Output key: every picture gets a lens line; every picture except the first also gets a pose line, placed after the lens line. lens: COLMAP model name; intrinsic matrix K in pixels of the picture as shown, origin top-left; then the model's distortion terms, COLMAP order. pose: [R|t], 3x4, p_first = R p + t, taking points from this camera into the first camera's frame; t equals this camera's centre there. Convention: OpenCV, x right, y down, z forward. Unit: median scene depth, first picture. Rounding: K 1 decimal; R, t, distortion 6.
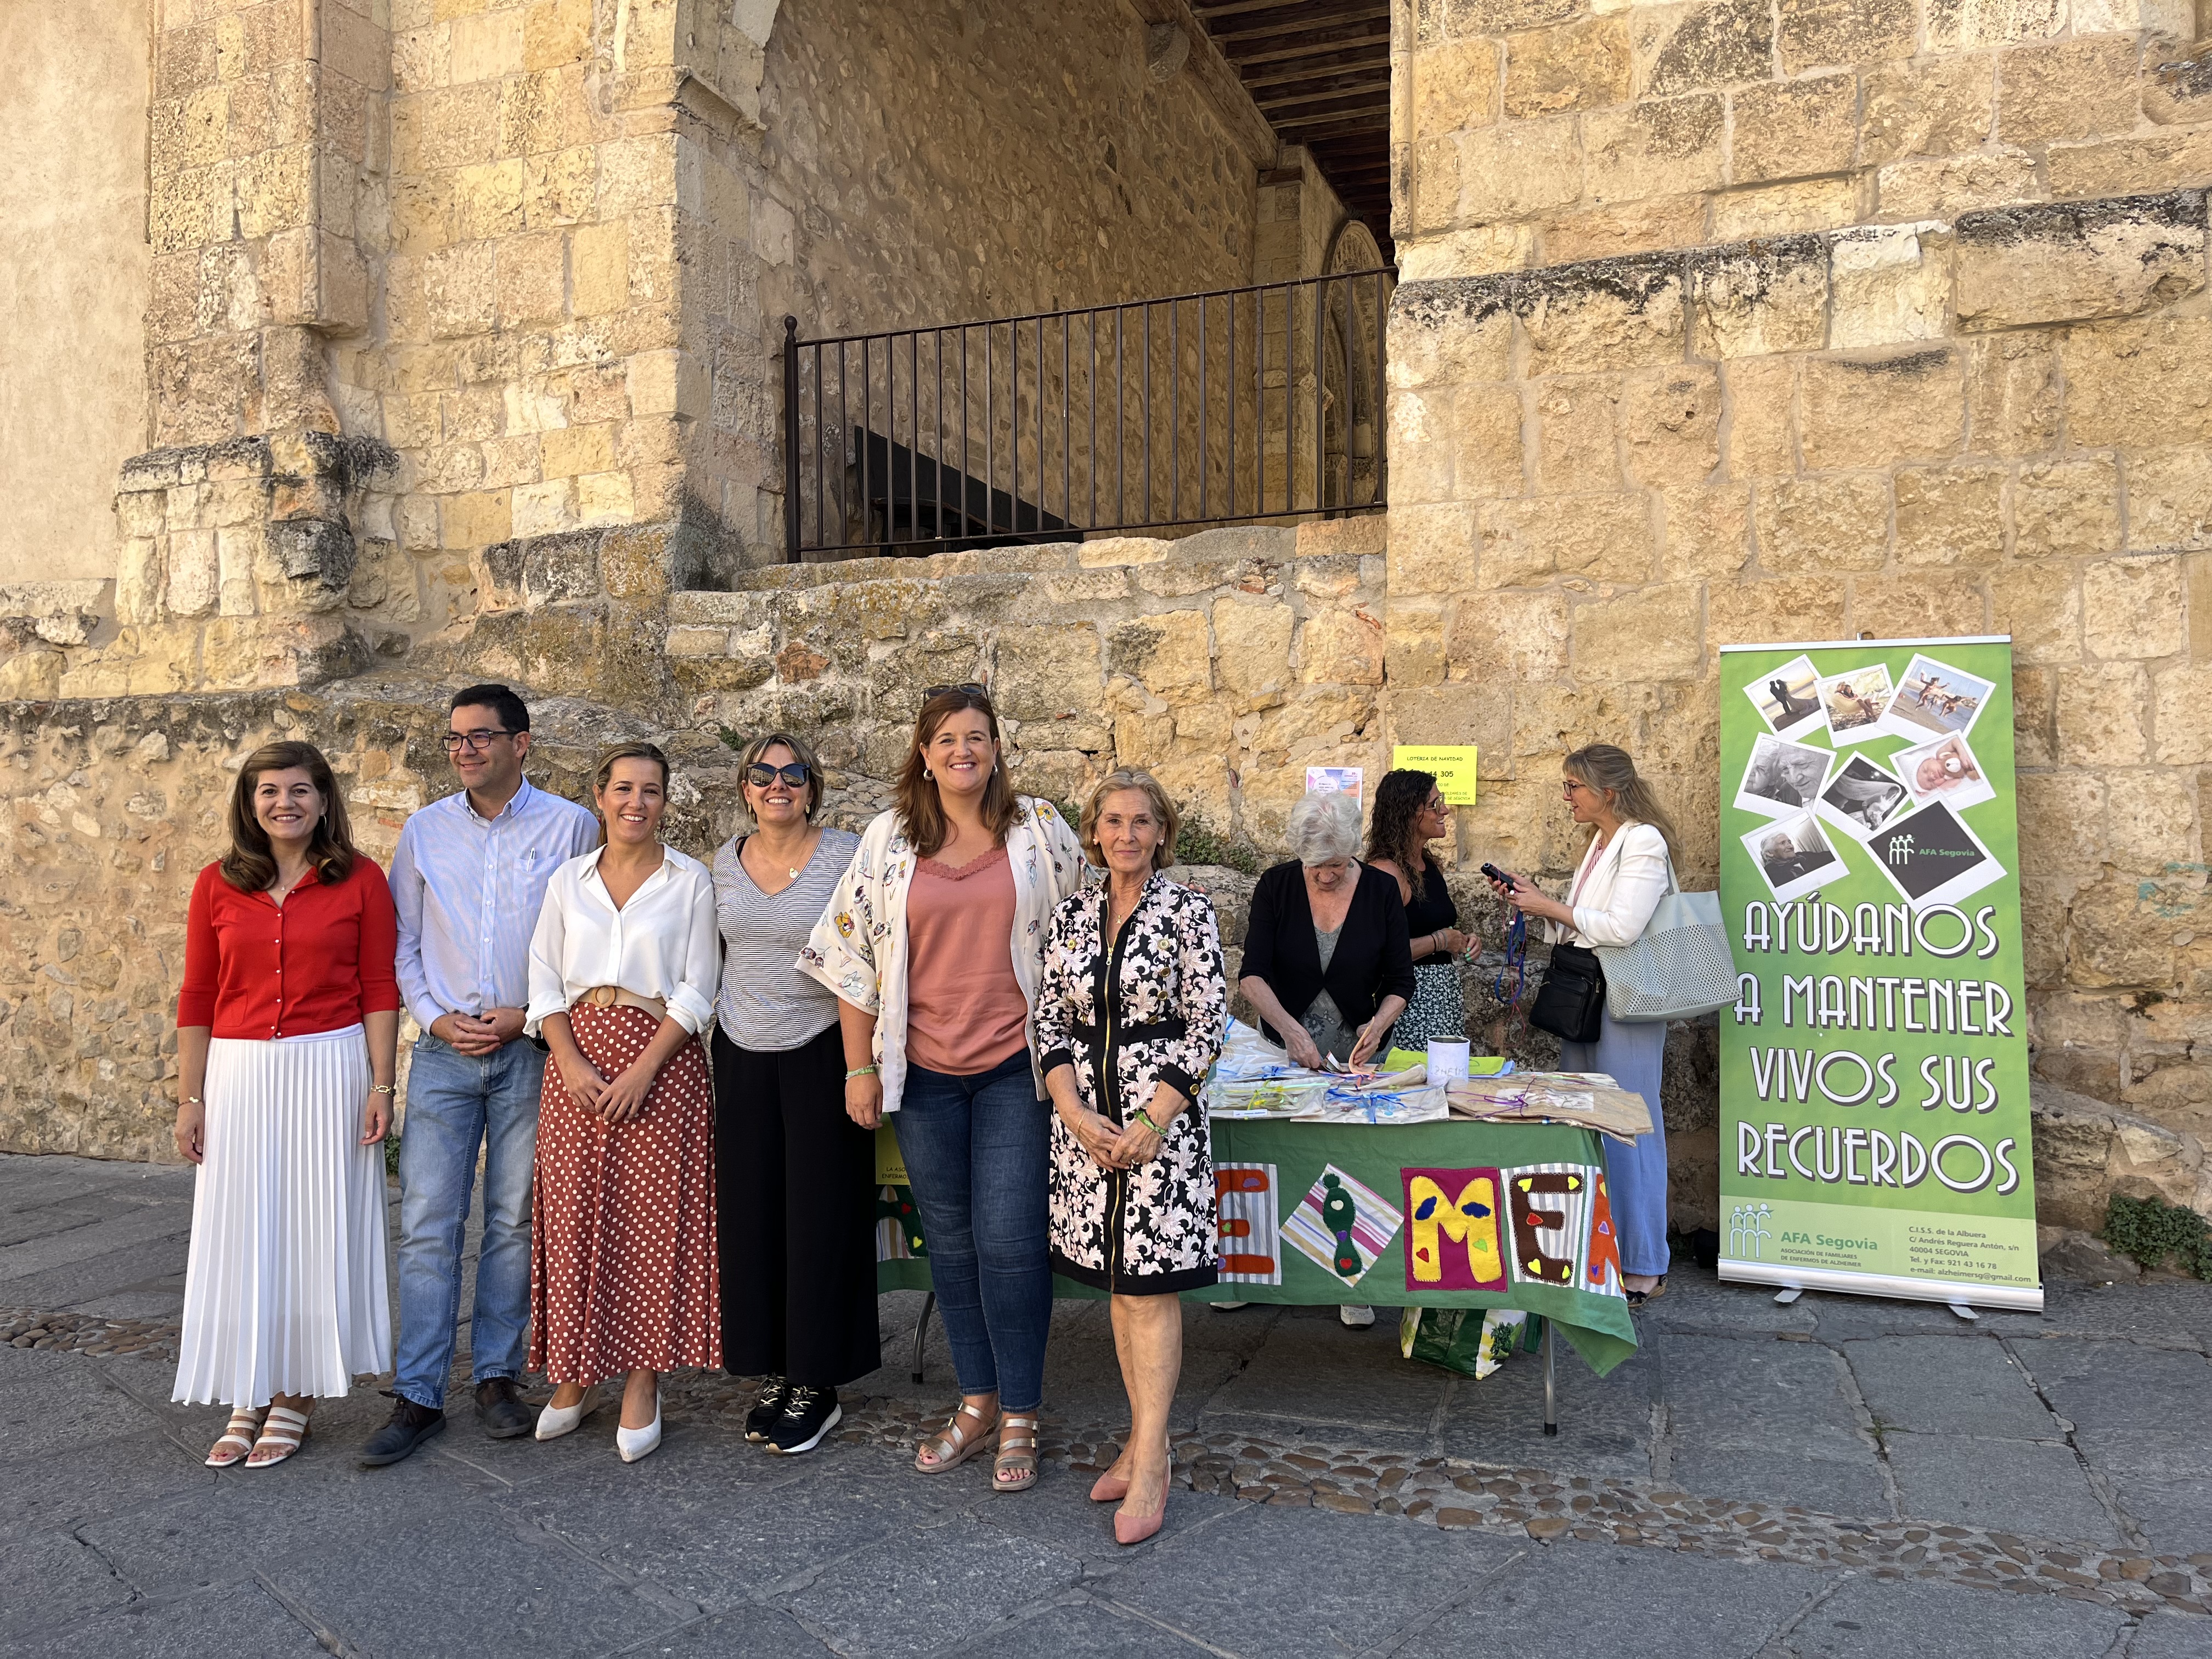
lens RADIAL K [[1553.9, 0, 1025.5], [0, 1553.9, 830.7], [0, 0, 1]] dist [0.090322, -0.087684]
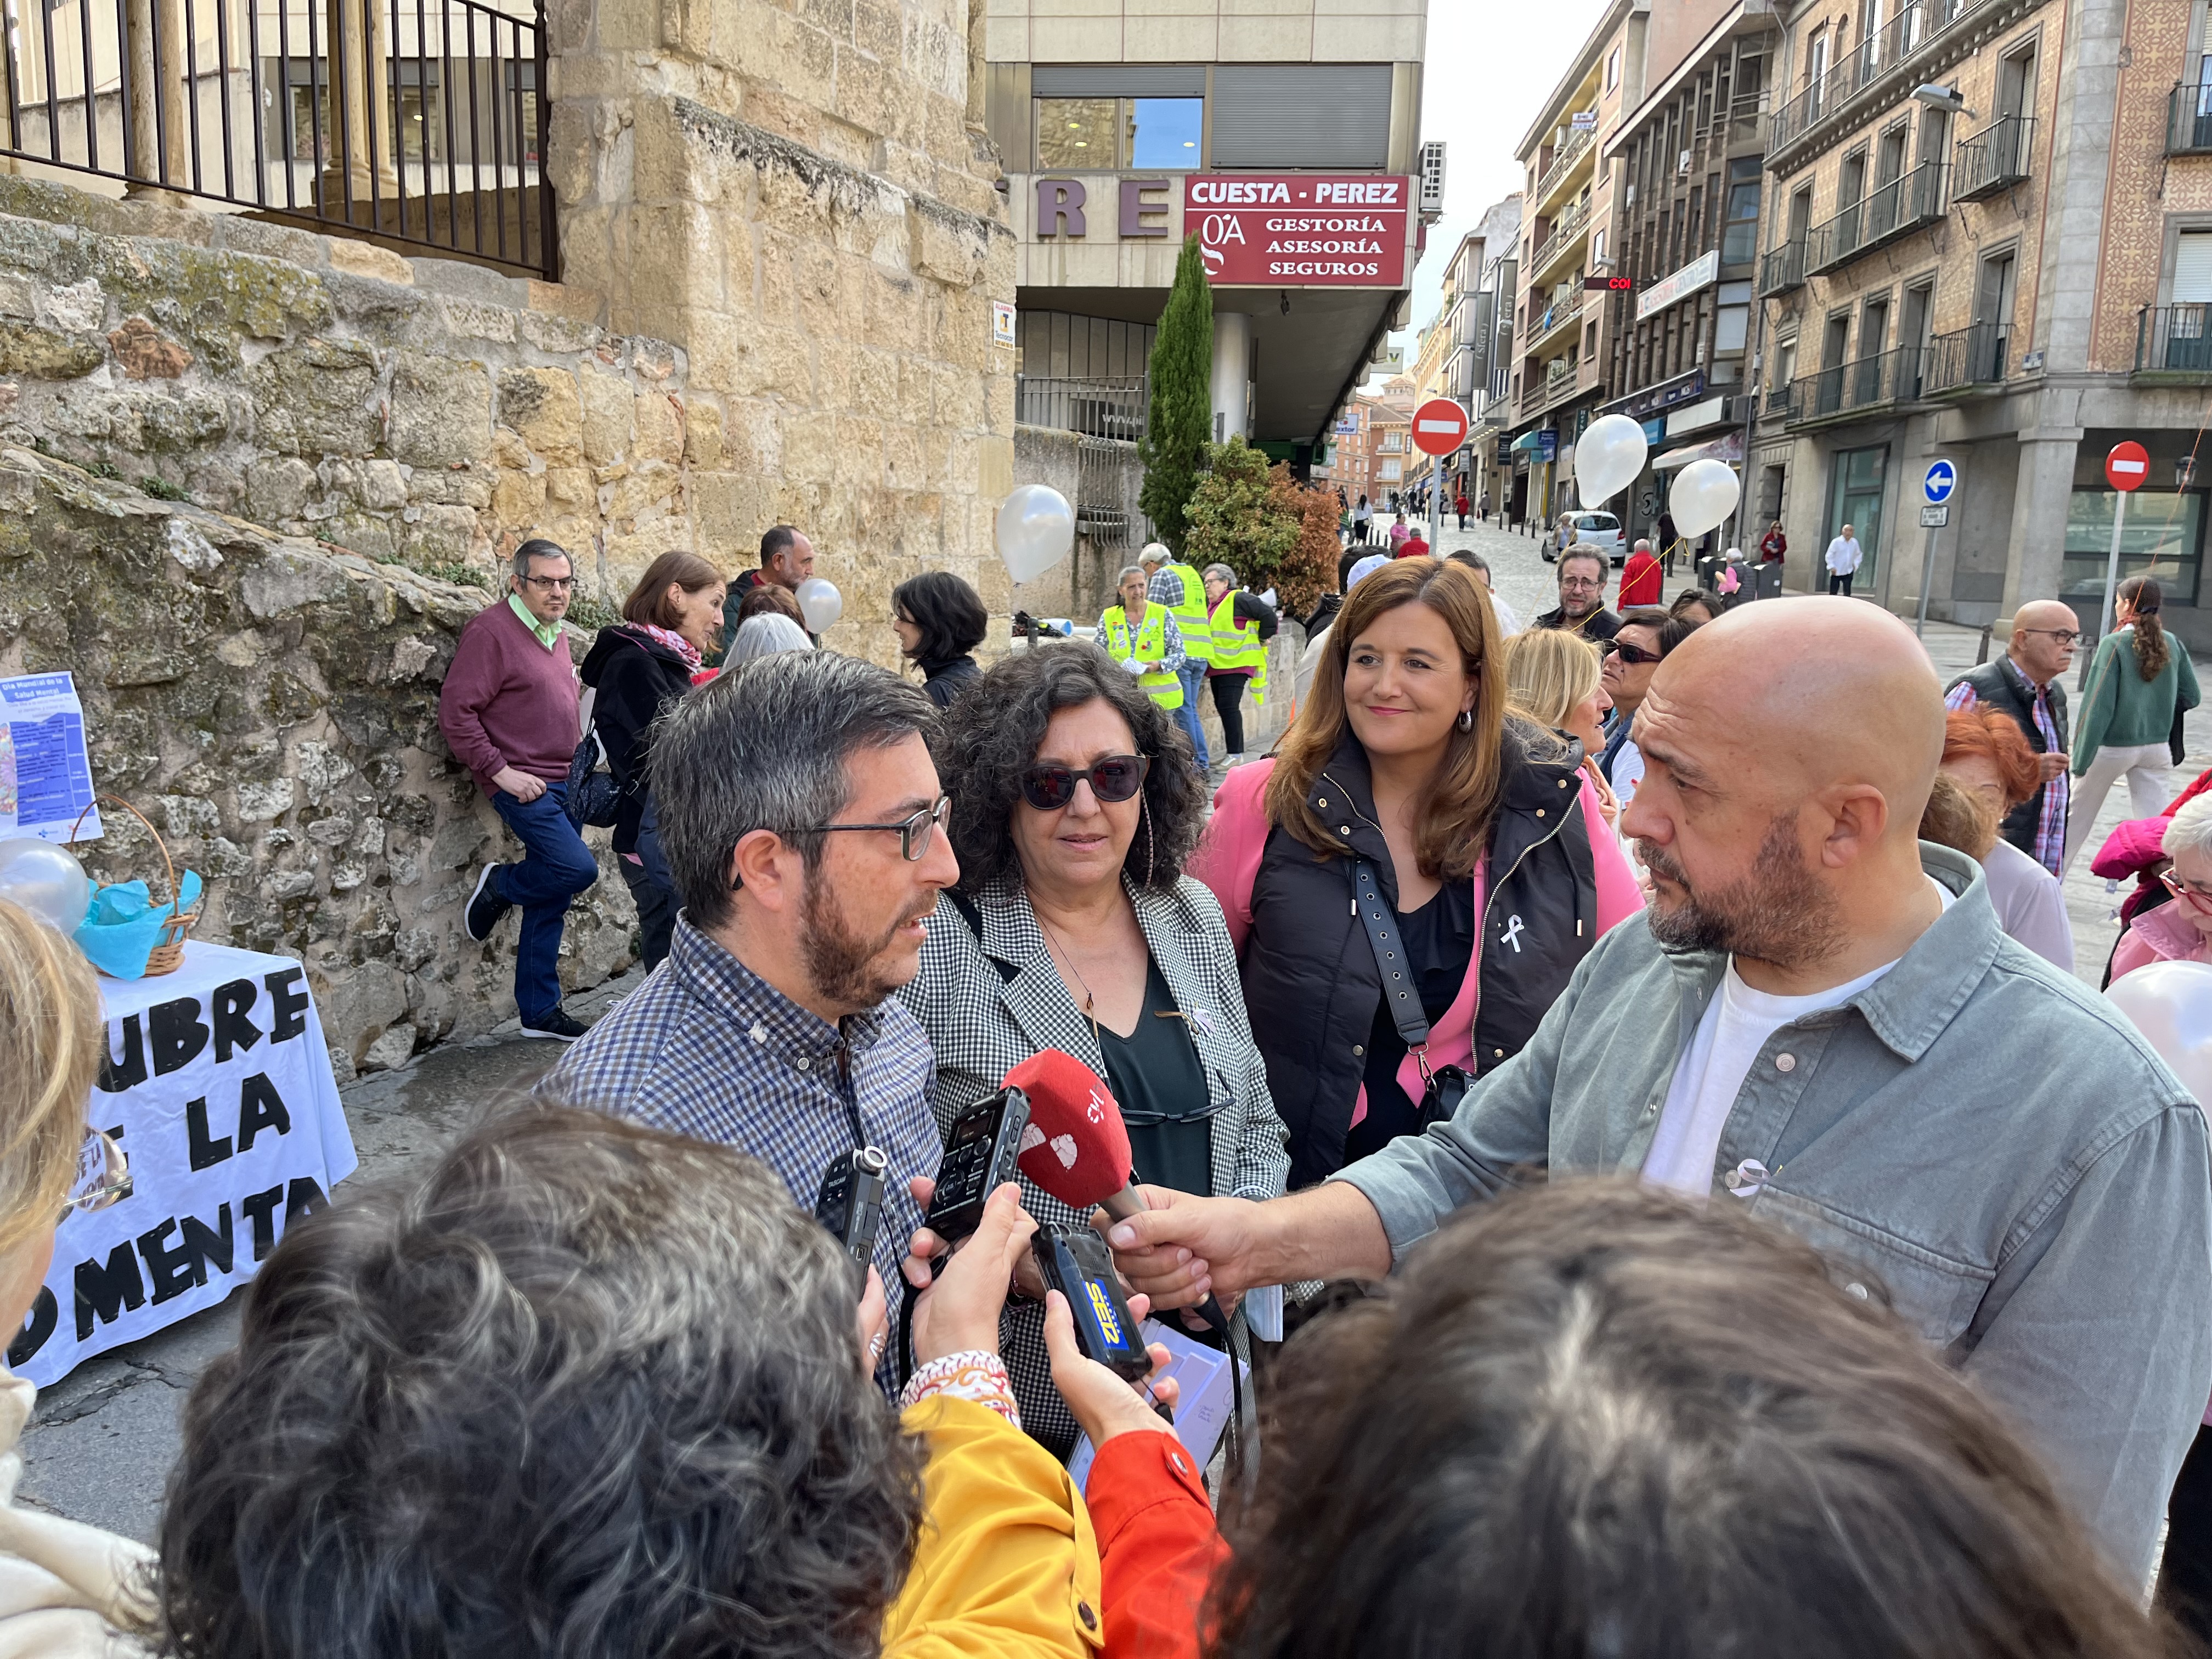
lens RADIAL K [[1666.9, 0, 1052.2], [0, 1666.9, 843.1], [0, 0, 1]] dist [0.113556, -0.148110]
pose [[0.095905, -0.168827, 0.980969, -0.871936], [-0.032842, 0.984438, 0.172635, -0.036915], [-0.994848, -0.048774, 0.088868, 0.524821]]
